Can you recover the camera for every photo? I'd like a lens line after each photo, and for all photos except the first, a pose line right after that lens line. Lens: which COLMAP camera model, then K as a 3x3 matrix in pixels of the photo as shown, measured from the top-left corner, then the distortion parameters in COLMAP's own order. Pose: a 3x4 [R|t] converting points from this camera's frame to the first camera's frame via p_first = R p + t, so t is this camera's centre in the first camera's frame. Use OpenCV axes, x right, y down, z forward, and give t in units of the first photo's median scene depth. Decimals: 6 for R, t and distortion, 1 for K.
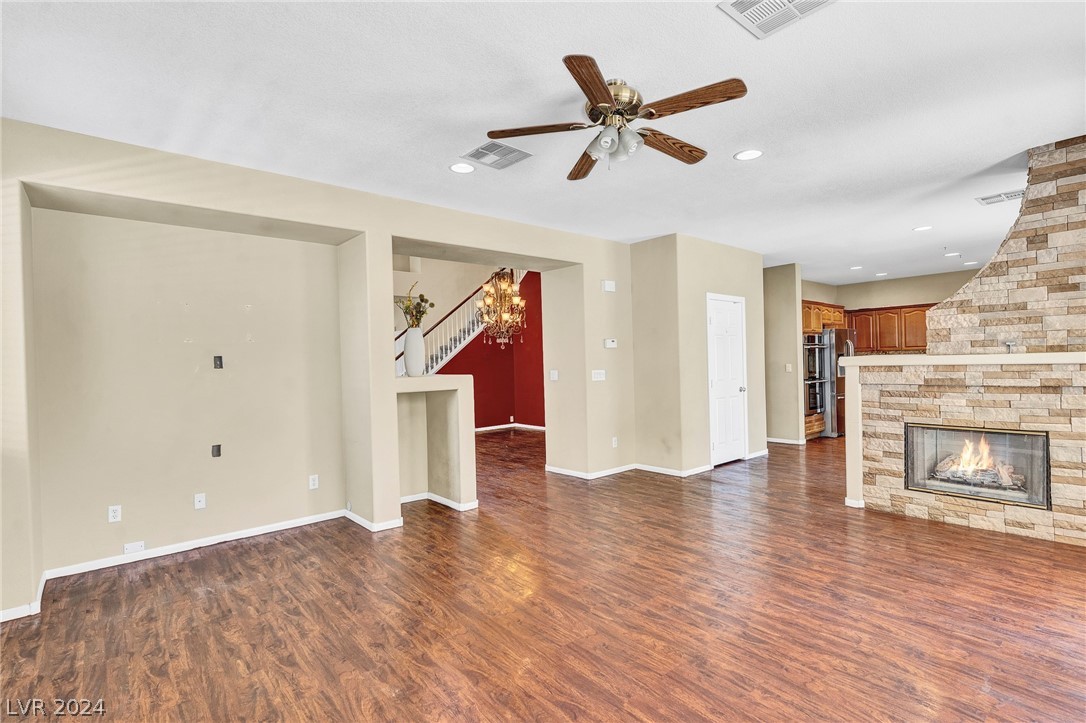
lens RADIAL K [[520.1, 0, 543.2], [0, 520.1, 367.8], [0, 0, 1]] dist [0.007774, -0.001683]
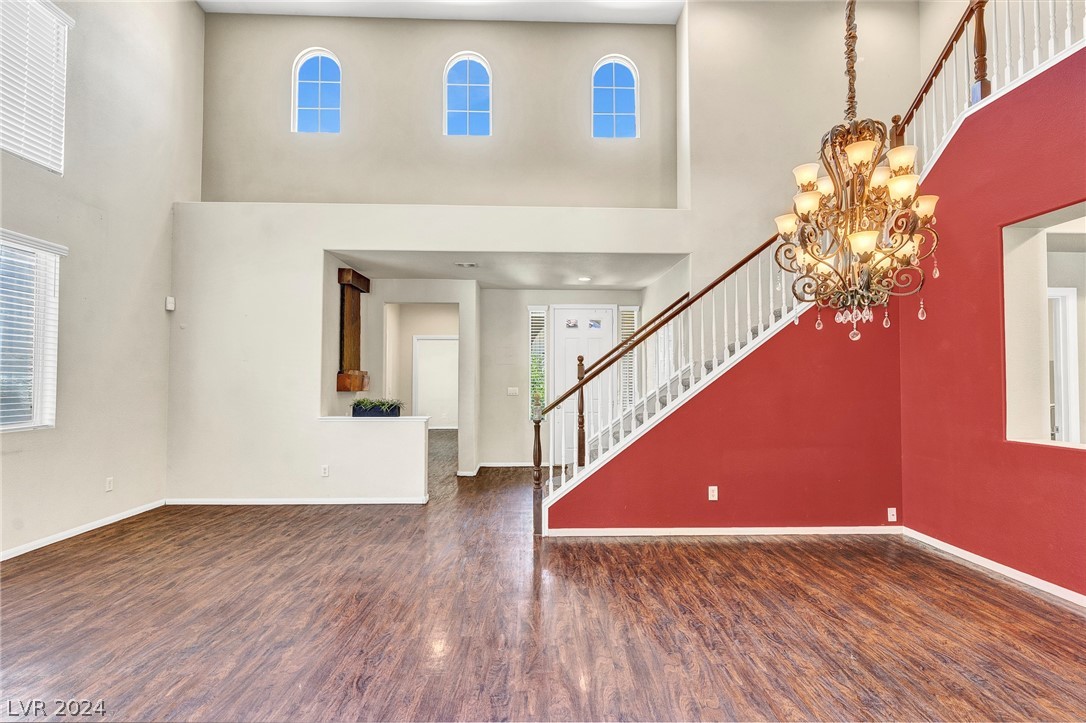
lens RADIAL K [[520.1, 0, 542.2], [0, 520.1, 367.1], [0, 0, 1]] dist [0.007774, -0.001683]
pose [[0.772719, 0.016149, -0.634543, -0.015862], [-0.028107, 0.999566, -0.008789, -0.008551], [0.634126, 0.024626, 0.772837, 0.582320]]
